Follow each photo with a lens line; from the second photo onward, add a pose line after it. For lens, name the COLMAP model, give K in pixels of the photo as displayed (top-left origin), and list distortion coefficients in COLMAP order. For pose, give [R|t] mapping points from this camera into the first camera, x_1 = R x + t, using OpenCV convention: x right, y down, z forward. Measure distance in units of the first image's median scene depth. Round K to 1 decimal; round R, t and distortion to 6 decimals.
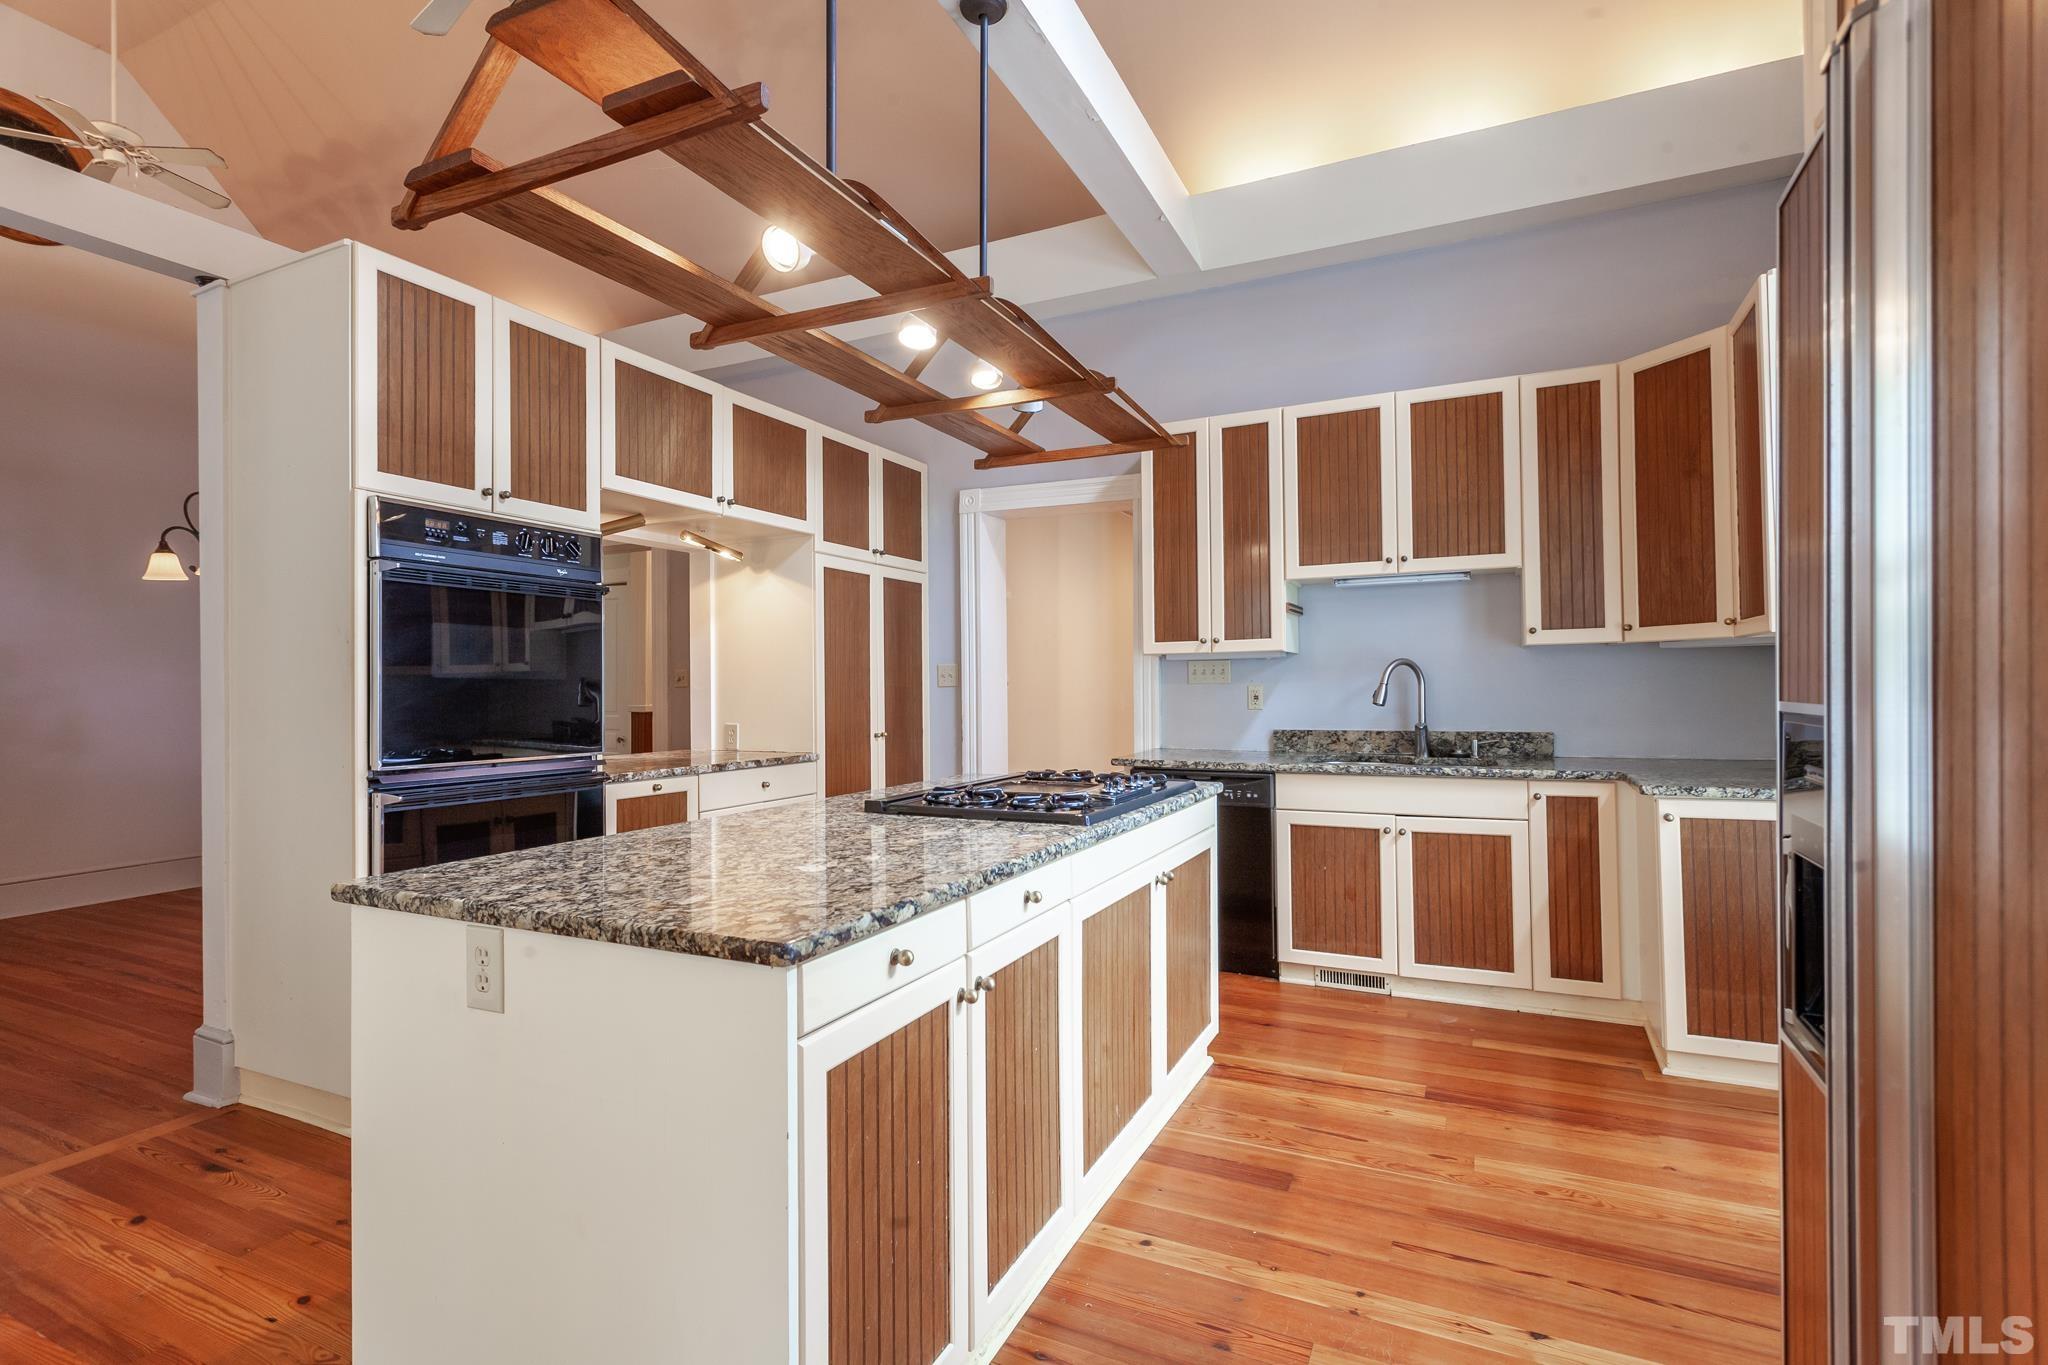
lens RADIAL K [[966.6, 0, 1019.0], [0, 966.6, 675.2], [0, 0, 1]] dist [0.002346, 0.000505]
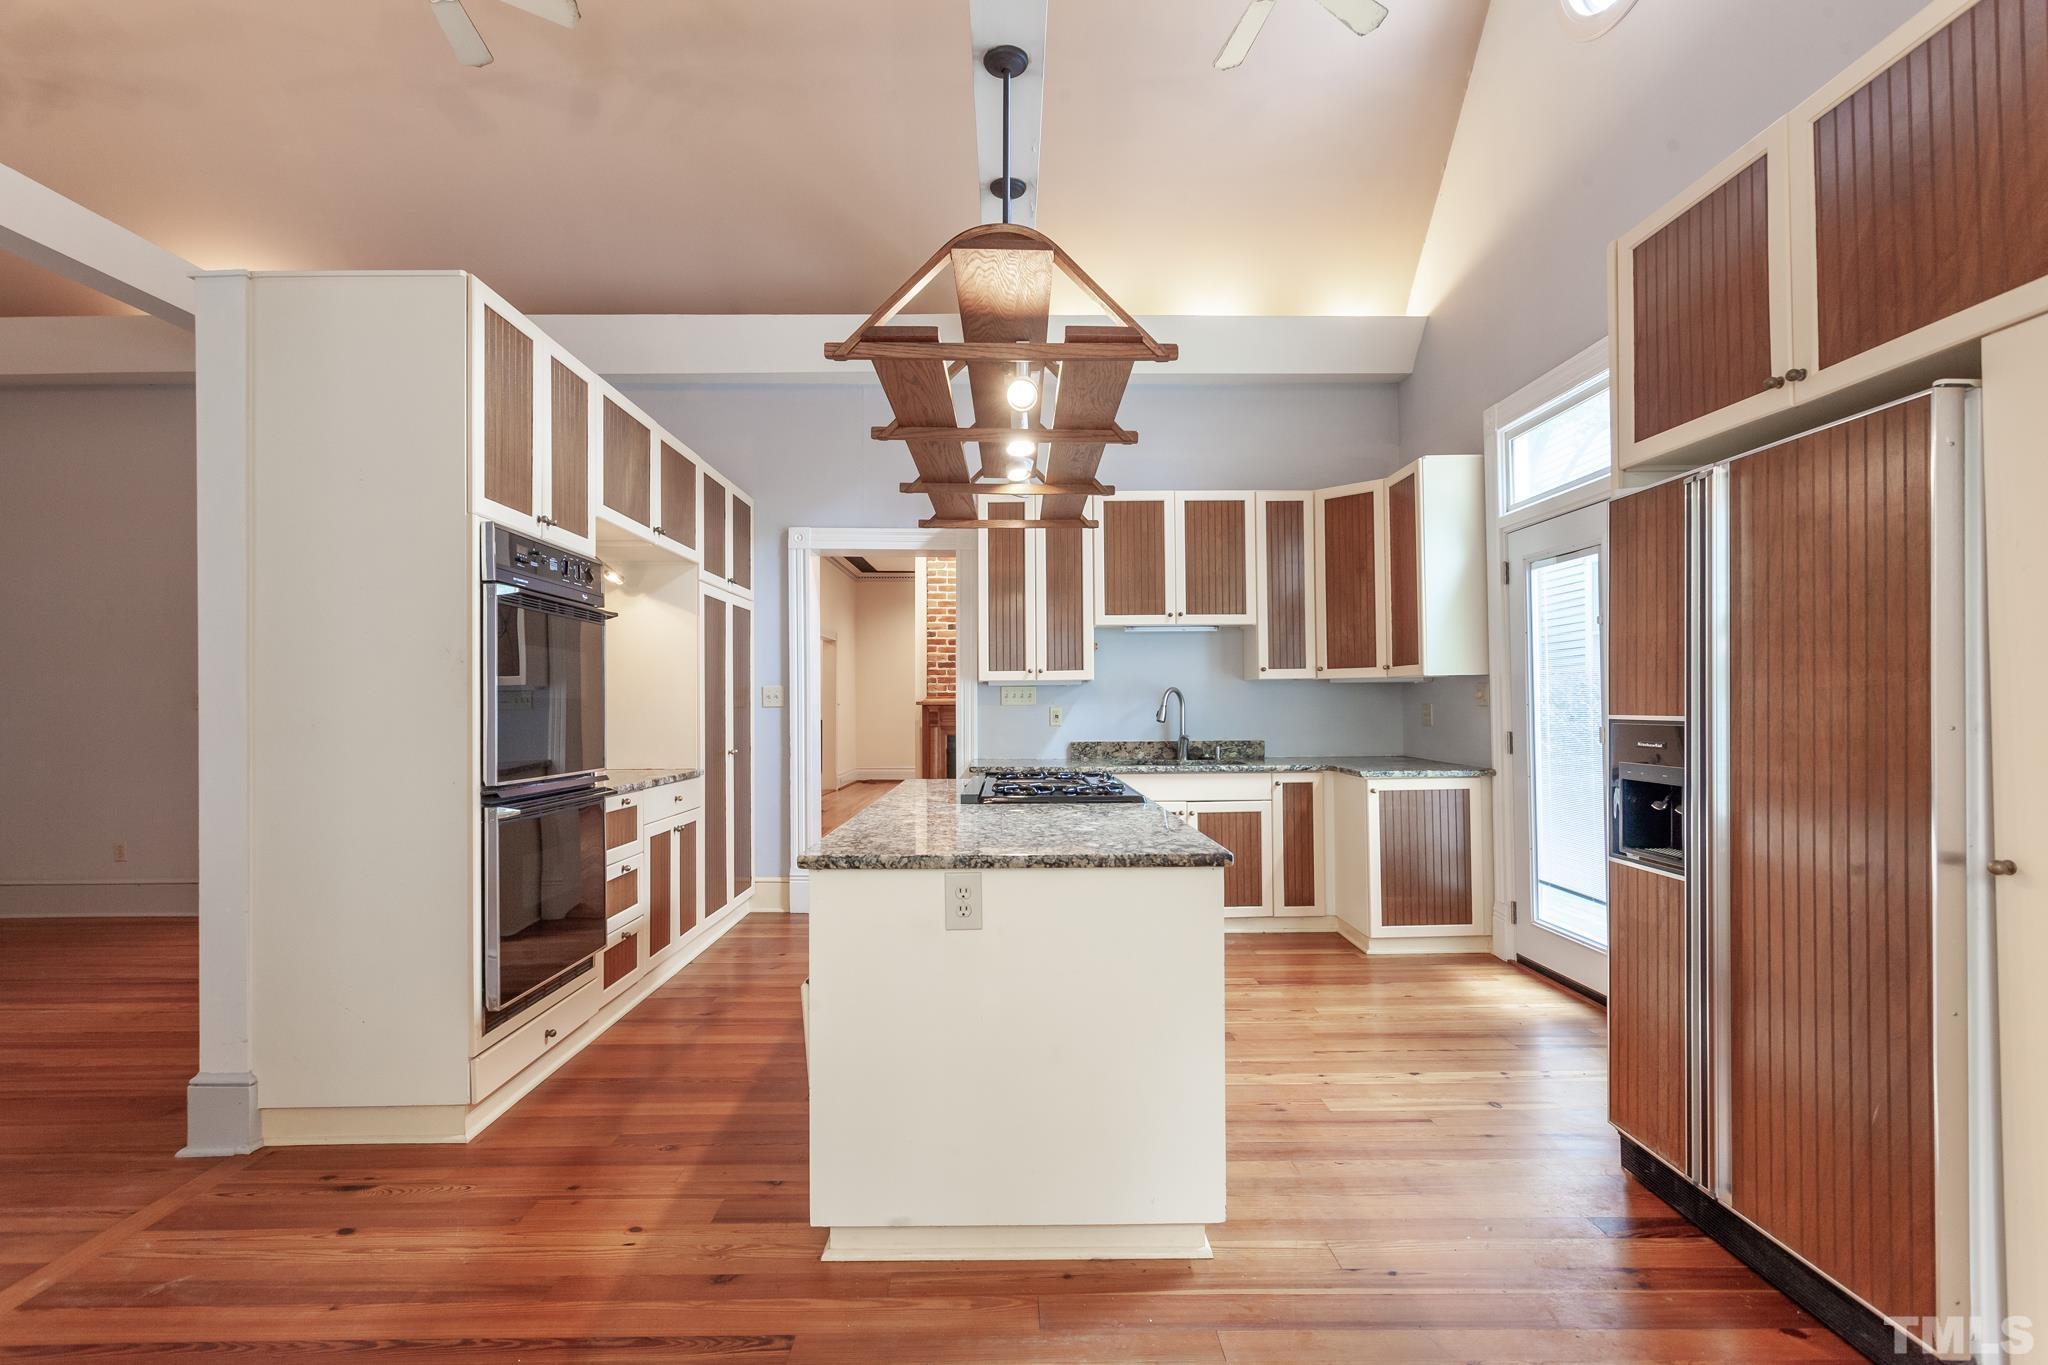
lens RADIAL K [[967.8, 0, 1016.1], [0, 967.8, 696.6], [0, 0, 1]] dist [0.000468, 0.003626]
pose [[0.897463, 0.007701, 0.441022, -0.453338], [-0.007873, 0.999968, -0.001440, -0.000805], [-0.441019, -0.002180, 0.897495, -0.135123]]
